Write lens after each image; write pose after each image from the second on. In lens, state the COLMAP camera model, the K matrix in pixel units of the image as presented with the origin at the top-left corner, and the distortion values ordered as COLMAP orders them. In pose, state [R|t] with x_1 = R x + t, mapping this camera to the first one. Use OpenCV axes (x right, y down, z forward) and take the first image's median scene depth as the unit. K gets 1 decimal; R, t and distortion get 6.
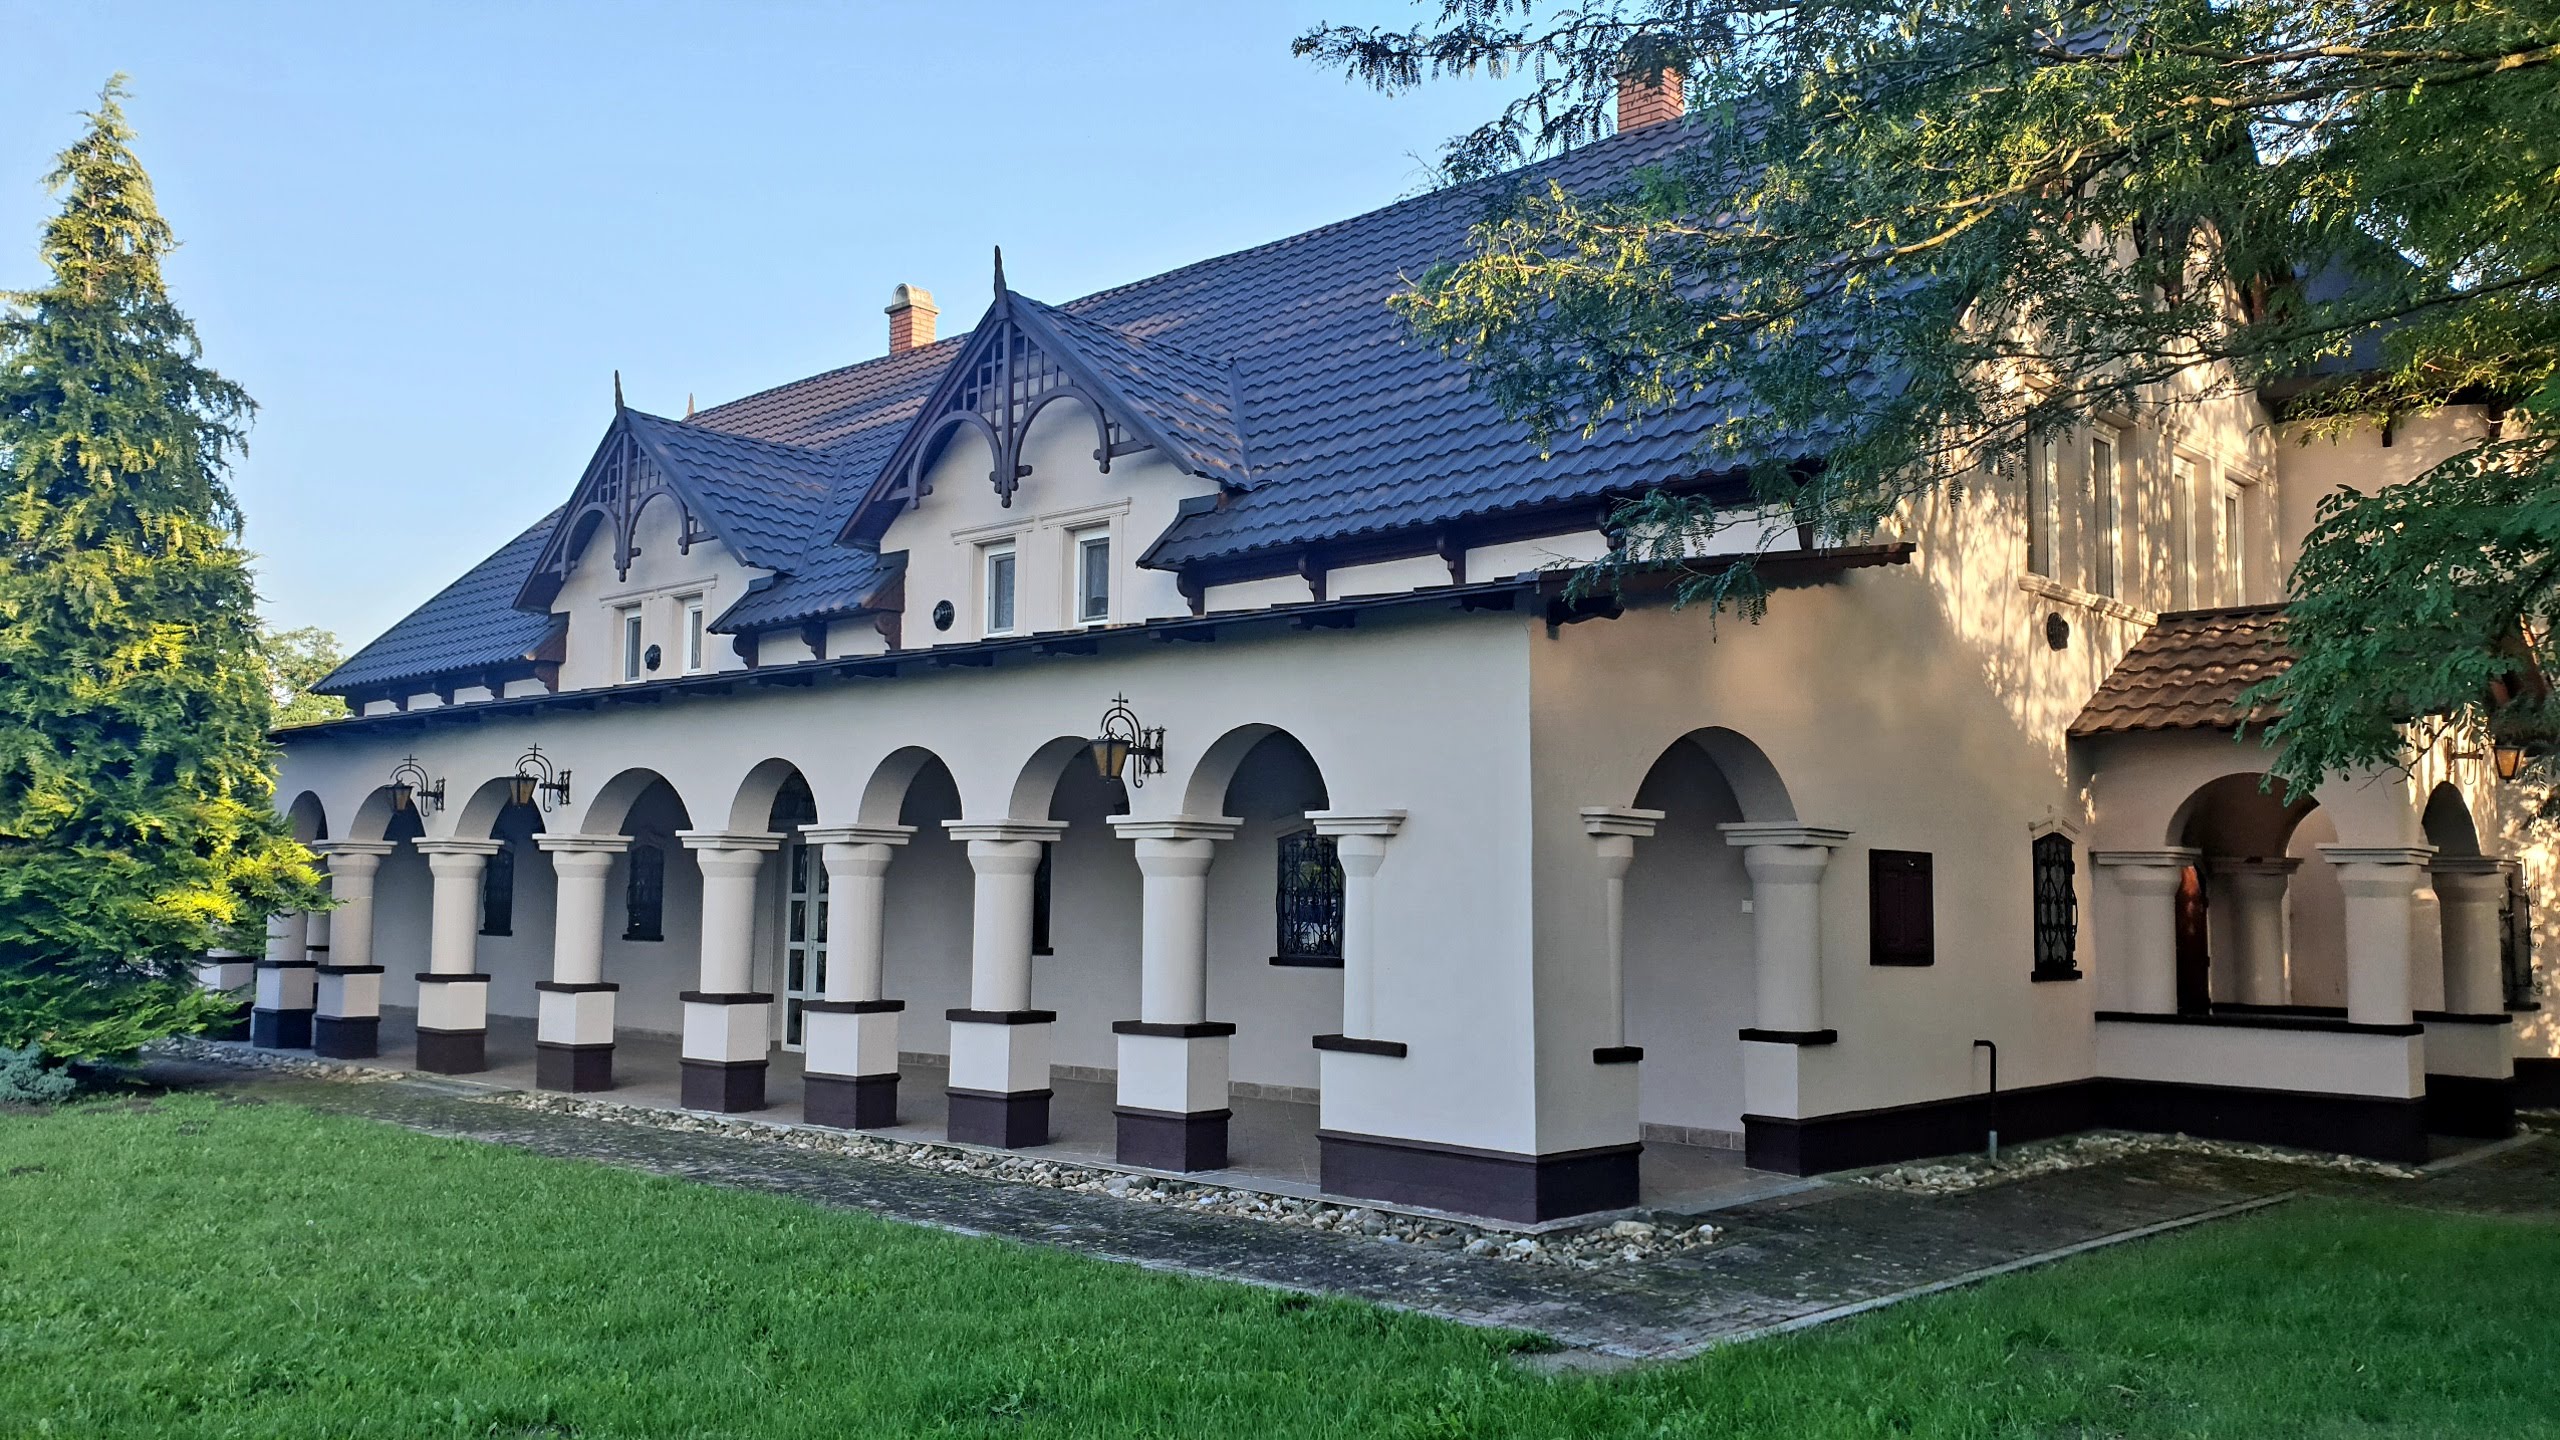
lens RADIAL K [[1991.9, 0, 1282.1], [0, 1991.9, 722.3], [0, 0, 1]] dist [0.013155, 0.004881]
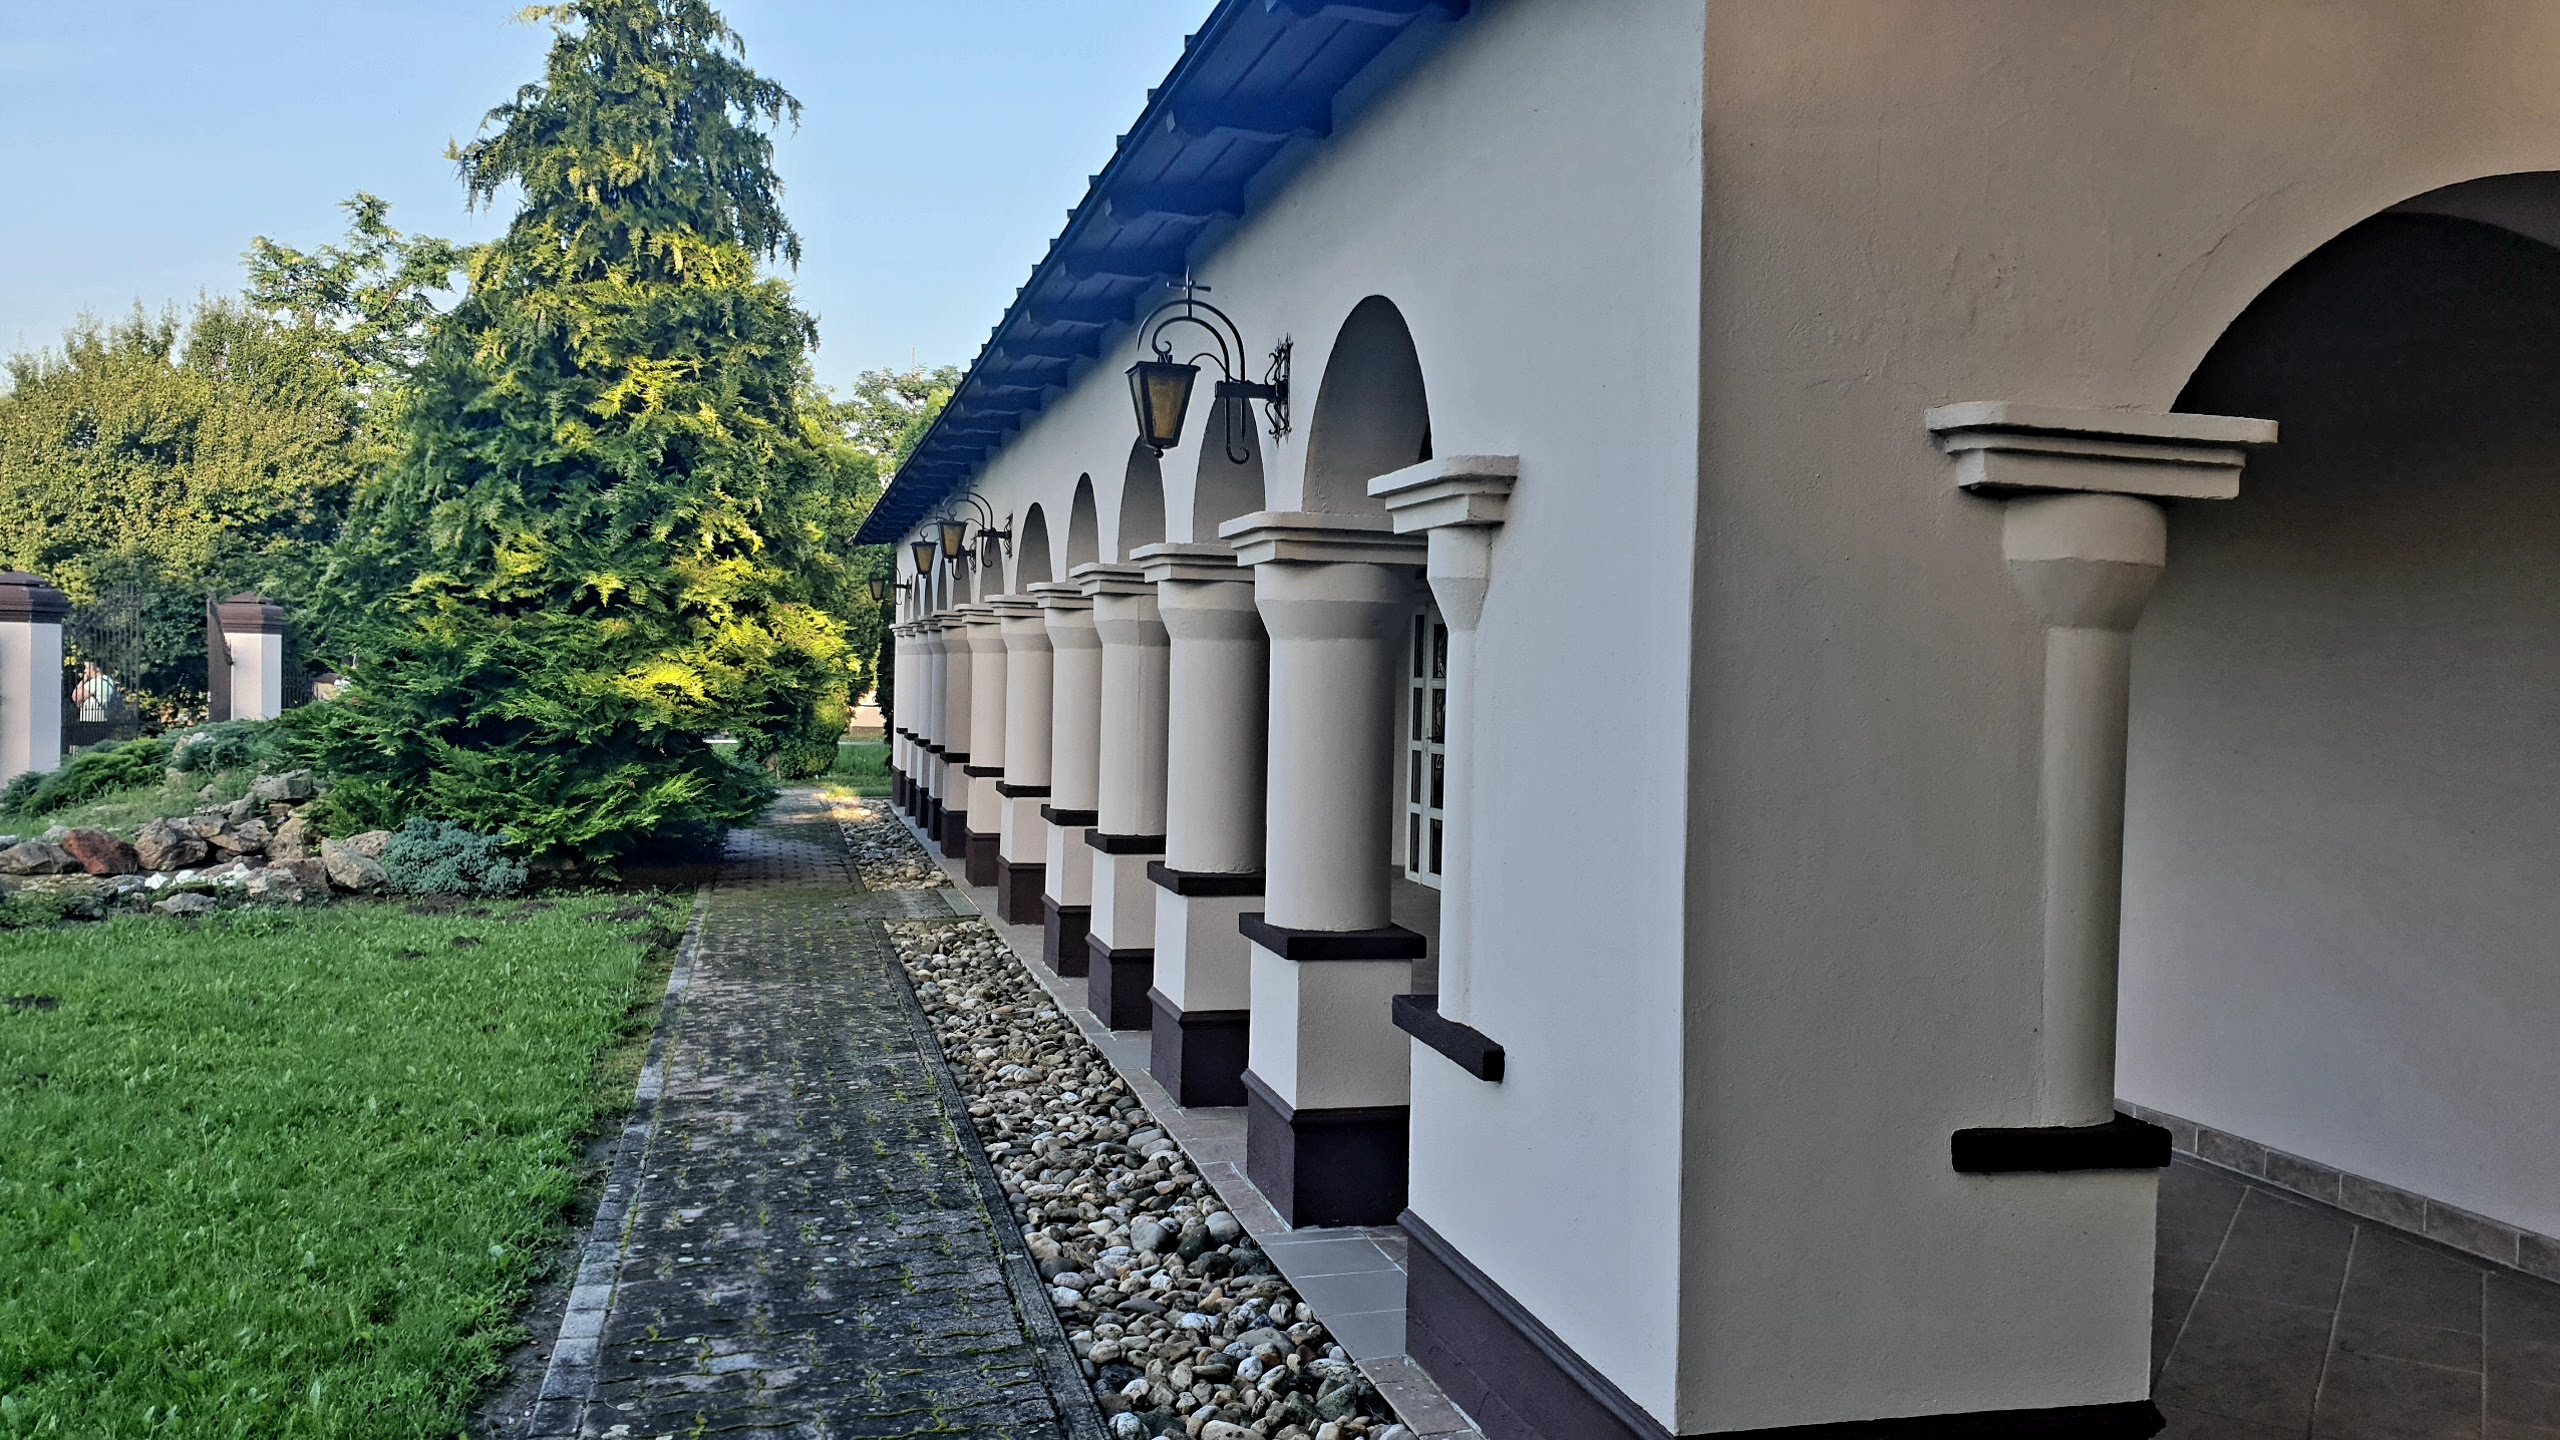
lens RADIAL K [[1991.9, 0, 1278.0], [0, 1991.9, 714.1], [0, 0, 1]] dist [0.013155, 0.004881]
pose [[0.844111, 0.021737, -0.535728, 0.147373], [0.030764, 0.995568, 0.088869, 0.037551], [0.535285, -0.091496, 0.839701, 0.410259]]
